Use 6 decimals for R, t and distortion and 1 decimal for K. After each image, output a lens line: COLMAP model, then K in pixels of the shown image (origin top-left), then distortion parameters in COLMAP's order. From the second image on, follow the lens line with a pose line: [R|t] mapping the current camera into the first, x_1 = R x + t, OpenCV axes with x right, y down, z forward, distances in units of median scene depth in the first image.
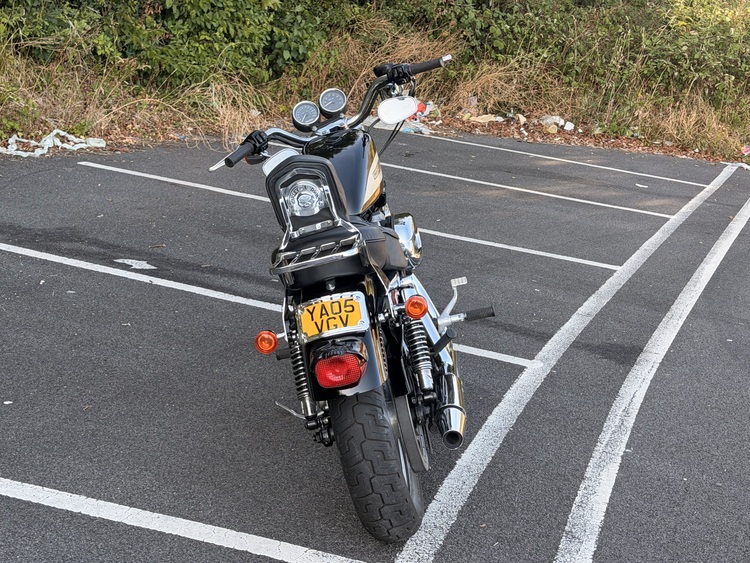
lens RADIAL K [[1291.6, 0, 374.9], [0, 1291.6, 281.3], [0, 0, 1]] dist [0.372120, 0.000000]
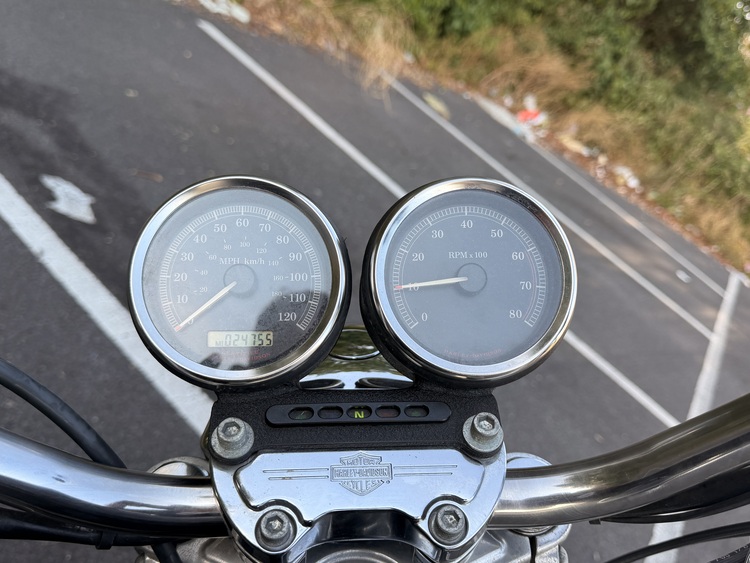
lens RADIAL K [[724.0, 0, 374.3], [0, 724.0, 282.7], [0, 0, 1]] dist [-0.009976, 0.000000]
pose [[0.890824, 0.453911, -0.019933, -0.013559], [-0.444347, 0.879531, 0.170239, -0.043402], [0.094805, -0.142796, 0.985201, 0.294068]]
